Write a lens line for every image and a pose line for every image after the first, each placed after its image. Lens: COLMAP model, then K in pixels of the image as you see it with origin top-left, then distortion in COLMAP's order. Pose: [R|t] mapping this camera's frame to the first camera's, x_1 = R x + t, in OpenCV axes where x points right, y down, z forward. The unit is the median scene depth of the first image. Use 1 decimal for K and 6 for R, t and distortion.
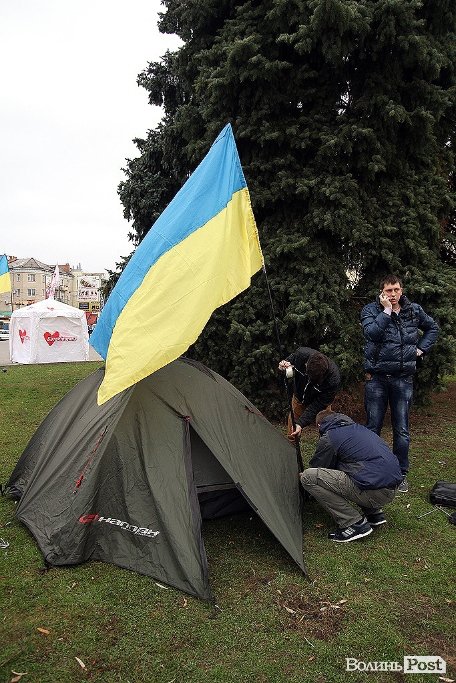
lens RADIAL K [[482.3, 0, 228.0], [0, 482.3, 341.5], [0, 0, 1]] dist [-0.116189, 0.000651]
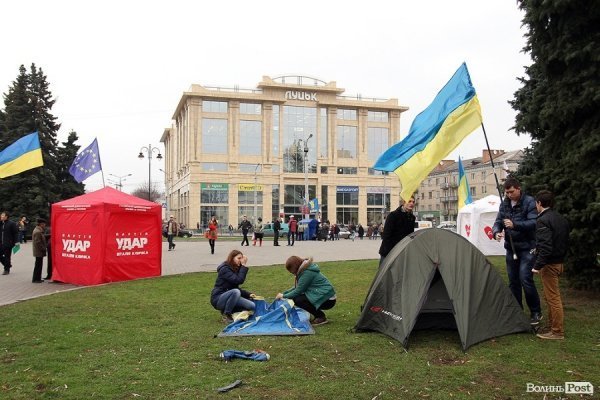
lens RADIAL K [[524.9, 0, 300.0], [0, 524.9, 200.0], [0, 0, 1]] dist [-0.105934, 0.001468]
pose [[0.700452, -0.034923, -0.712844, 0.499200], [-0.022665, 0.997210, -0.071125, 0.040094], [0.713339, 0.065976, 0.697706, -0.366092]]
